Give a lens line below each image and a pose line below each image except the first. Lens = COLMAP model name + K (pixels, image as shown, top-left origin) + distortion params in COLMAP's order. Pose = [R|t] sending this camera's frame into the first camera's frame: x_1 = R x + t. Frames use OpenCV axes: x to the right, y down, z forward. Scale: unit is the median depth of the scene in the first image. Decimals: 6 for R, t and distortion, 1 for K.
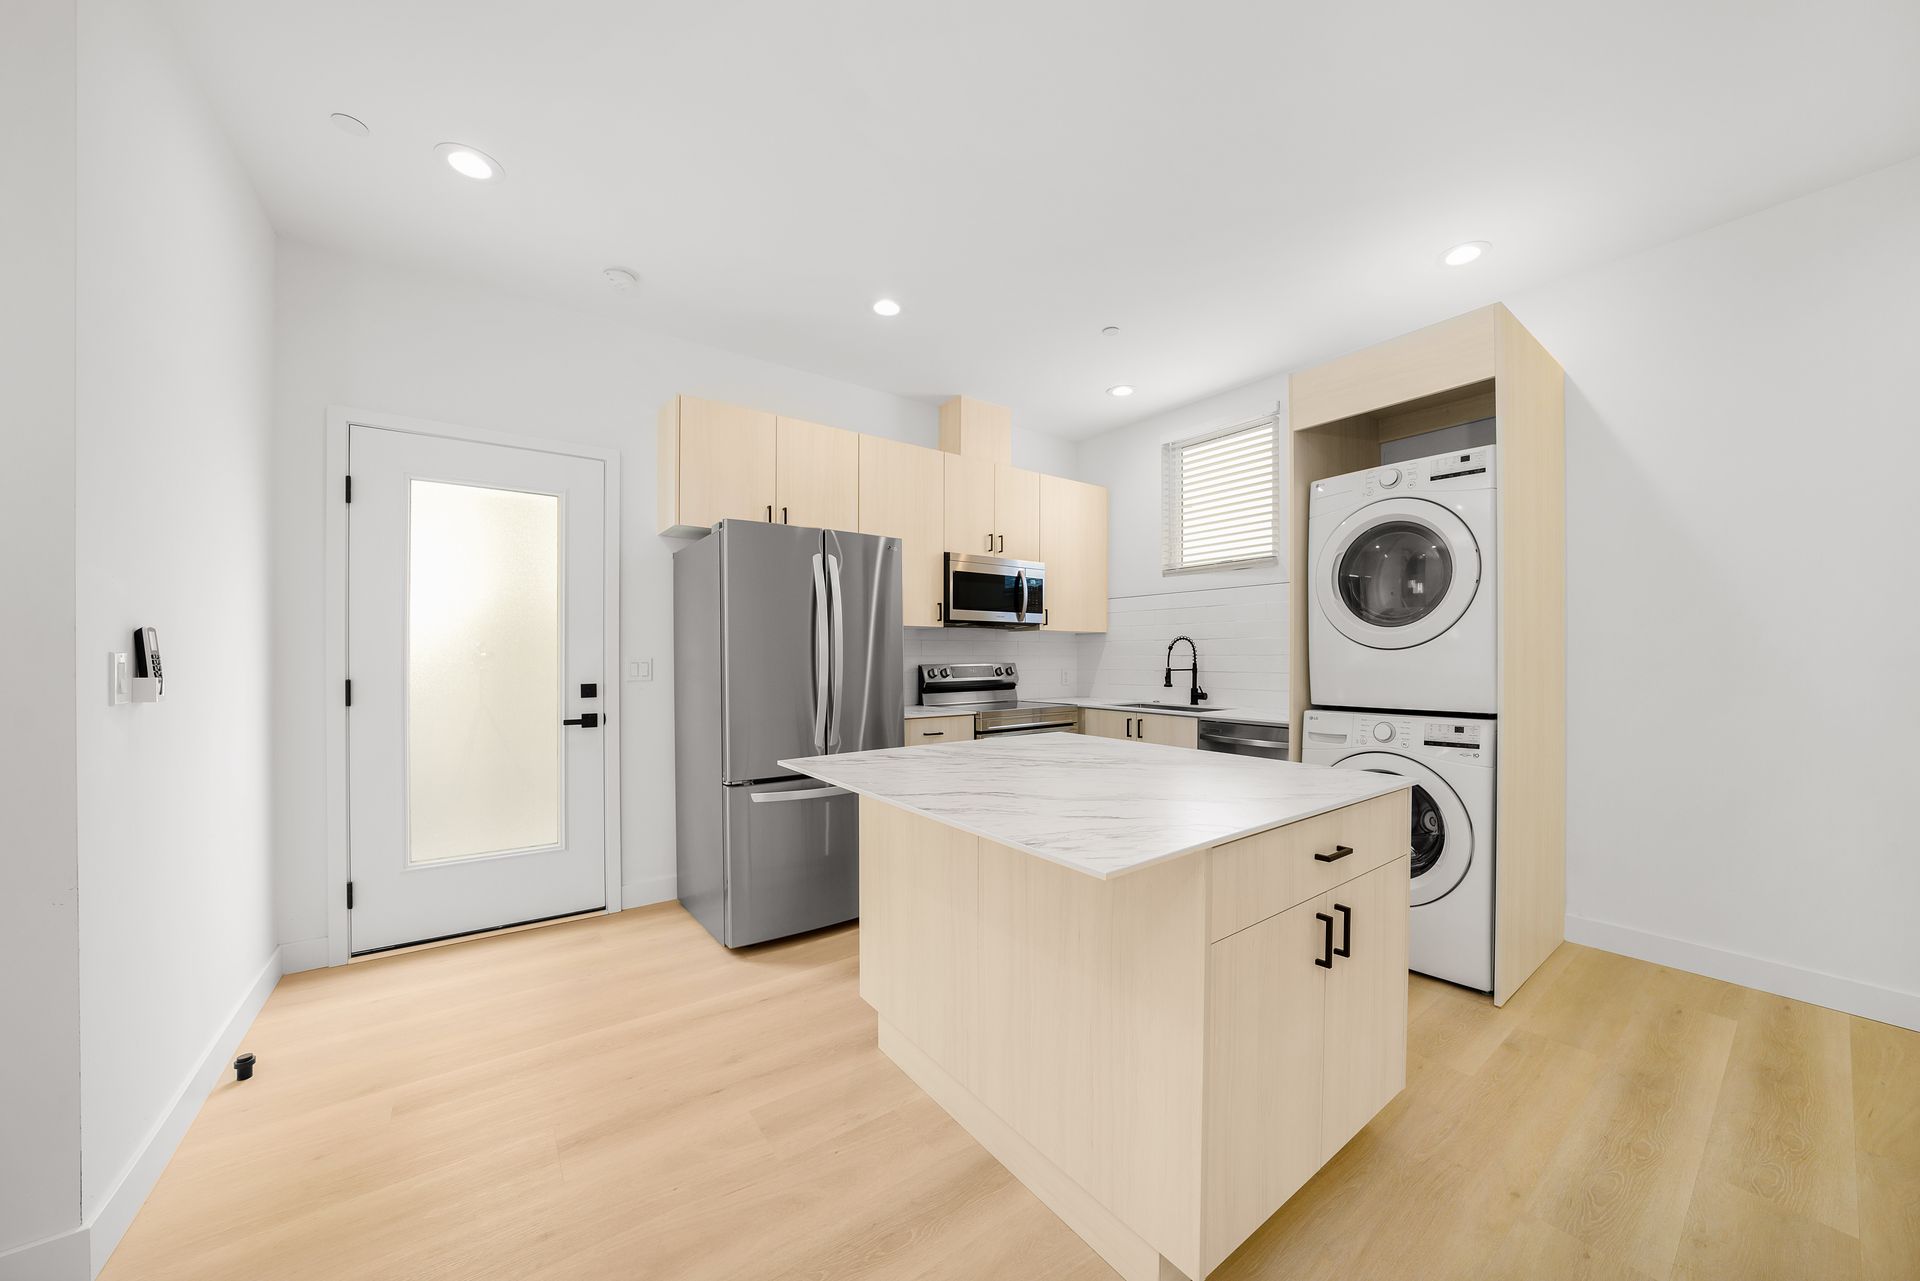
lens RADIAL K [[674.3, 0, 988.0], [0, 674.3, 660.1], [0, 0, 1]] dist [-0.009759, 0.000092]
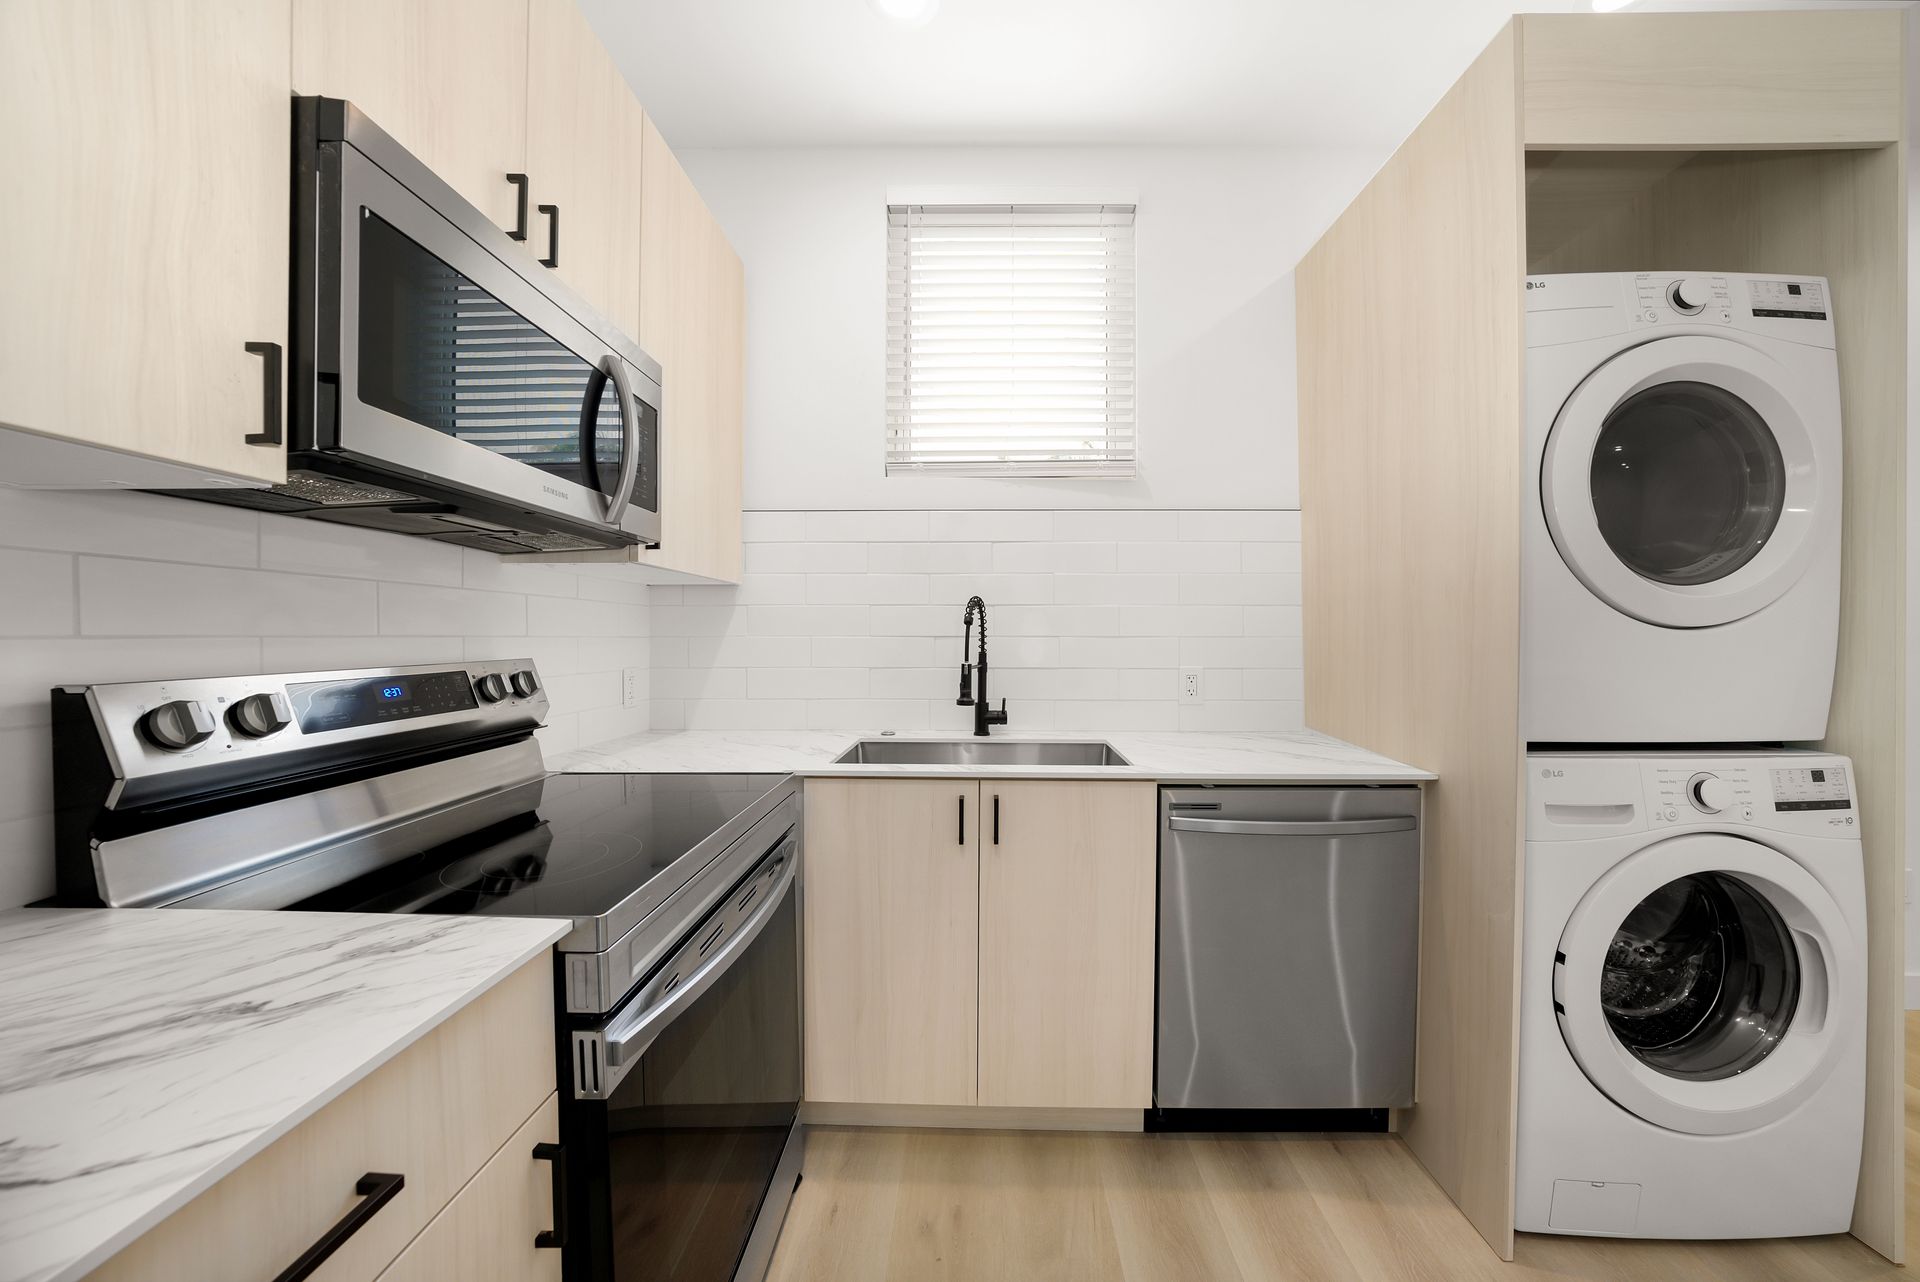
lens RADIAL K [[674.3, 0, 962.9], [0, 674.3, 641.1], [0, 0, 1]] dist [-0.009759, 0.000092]
pose [[0.622073, -0.003166, 0.782953, -0.091751], [0.002150, 0.999995, 0.002335, -0.005218], [-0.782956, 0.000231, 0.622077, 0.705516]]
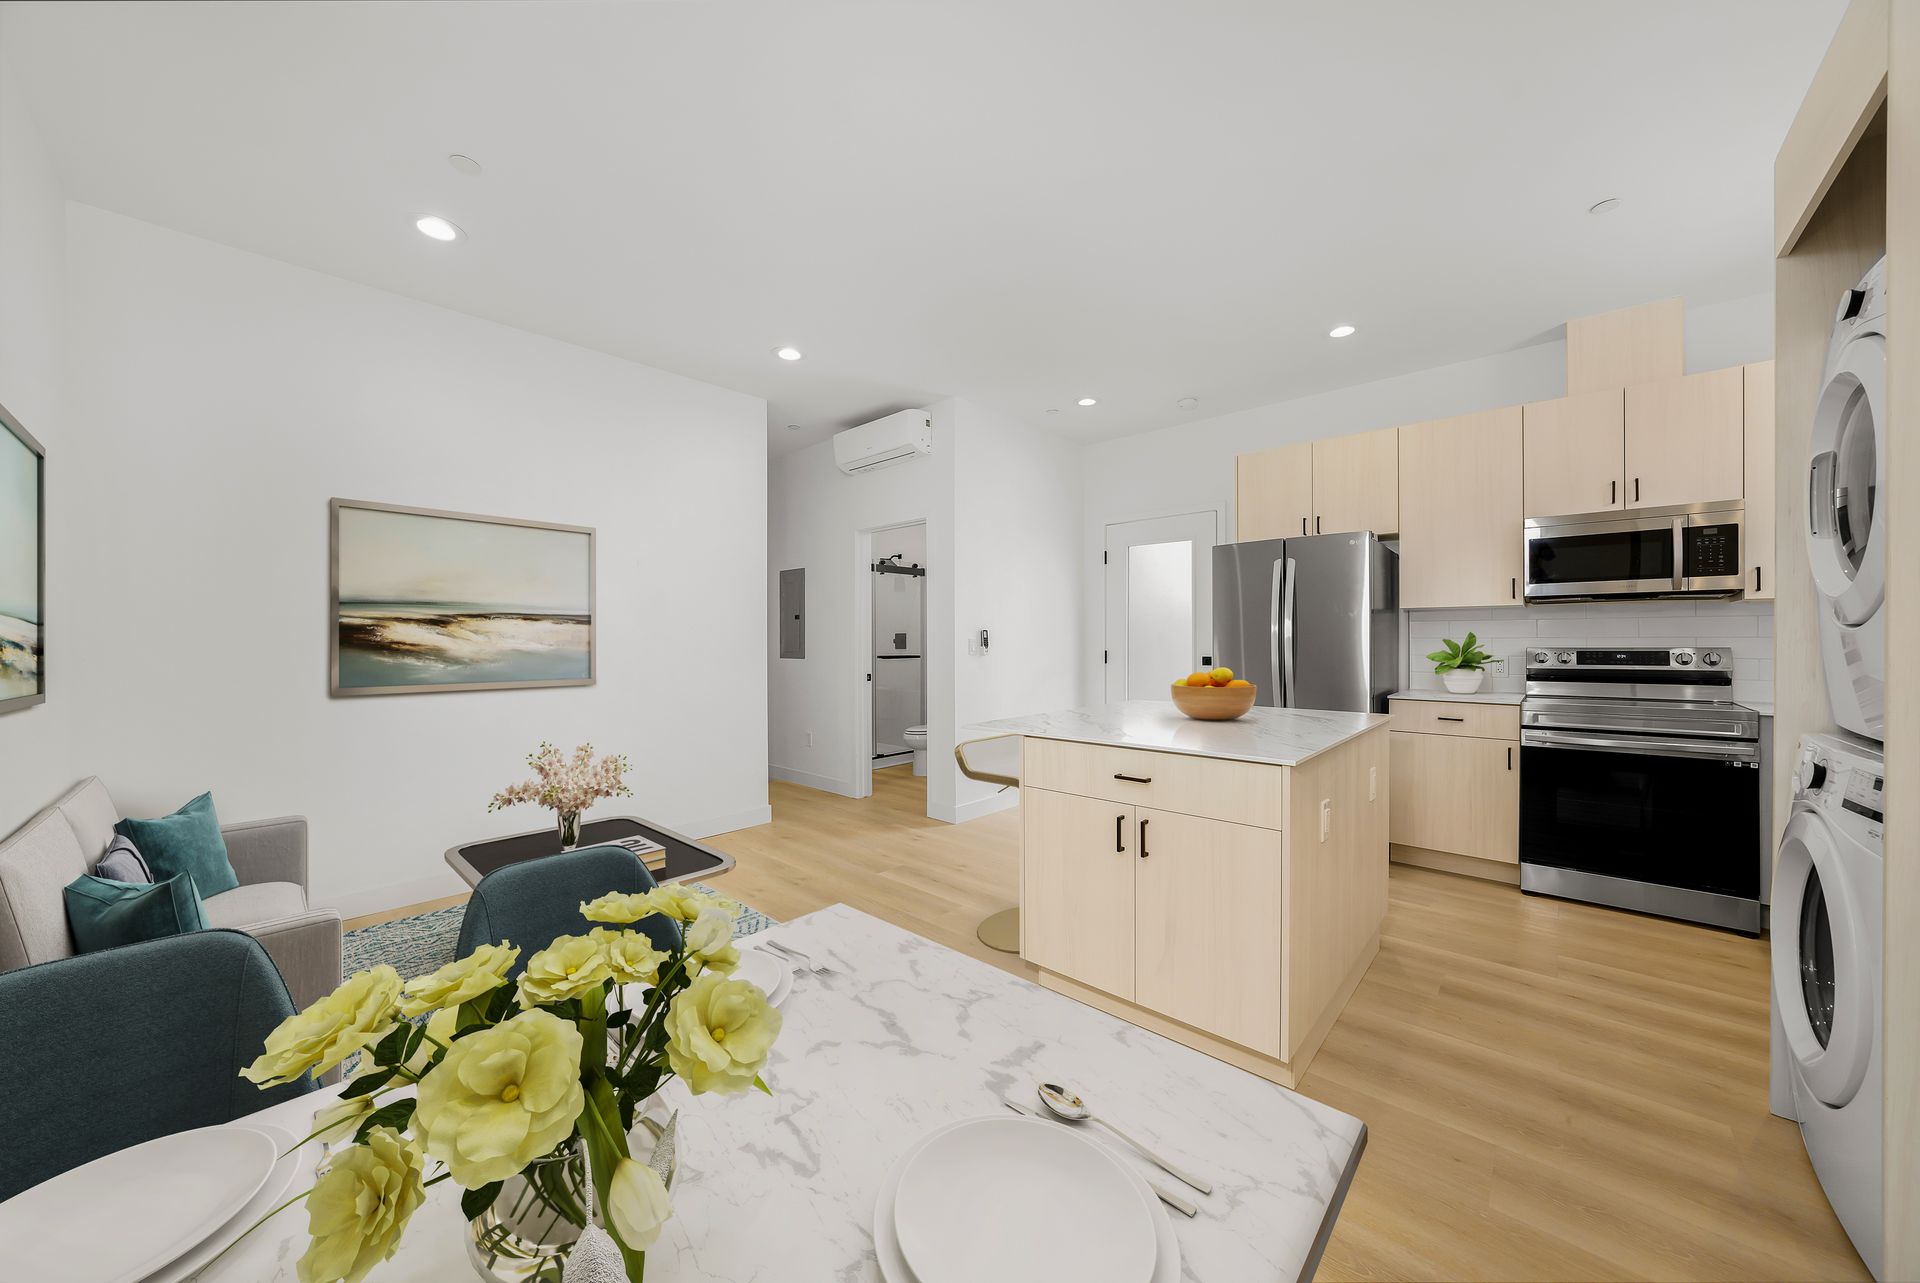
lens RADIAL K [[674.3, 0, 971.6], [0, 674.3, 641.8], [0, 0, 1]] dist [-0.009759, 0.000092]
pose [[0.183262, 0.001069, -0.983063, 0.625377], [-0.003463, 0.999994, 0.000442, 0.000764], [0.983058, 0.003323, 0.183265, 0.132830]]
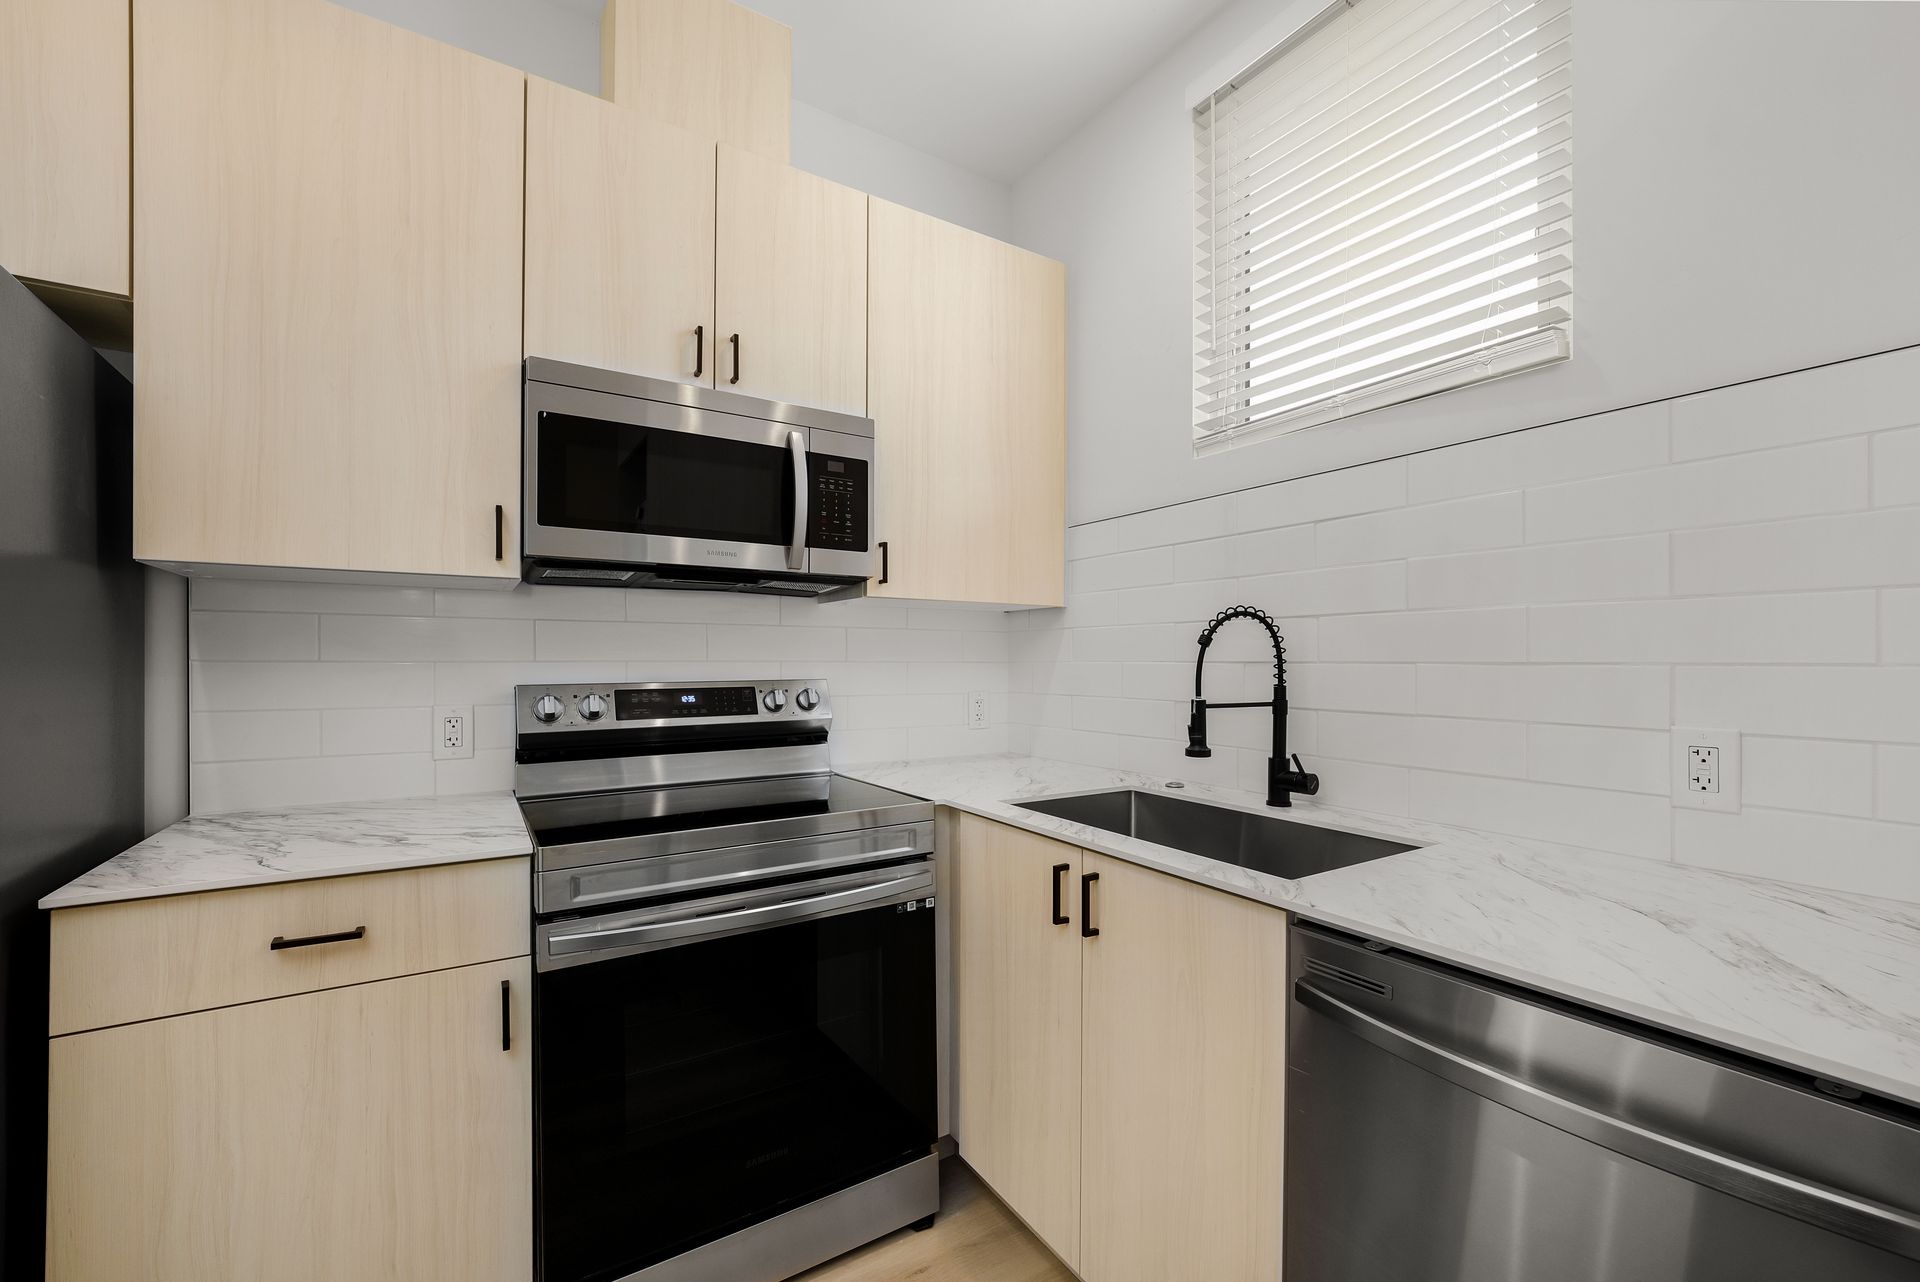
lens RADIAL K [[791.8, 0, 970.3], [0, 791.8, 659.1], [0, 0, 1]] dist [0.000949, 0.000047]
pose [[0.996983, 0.002920, -0.077564, 0.182528], [-0.003510, 0.999966, -0.007476, -0.005376], [0.077540, 0.007725, 0.996959, 0.590642]]
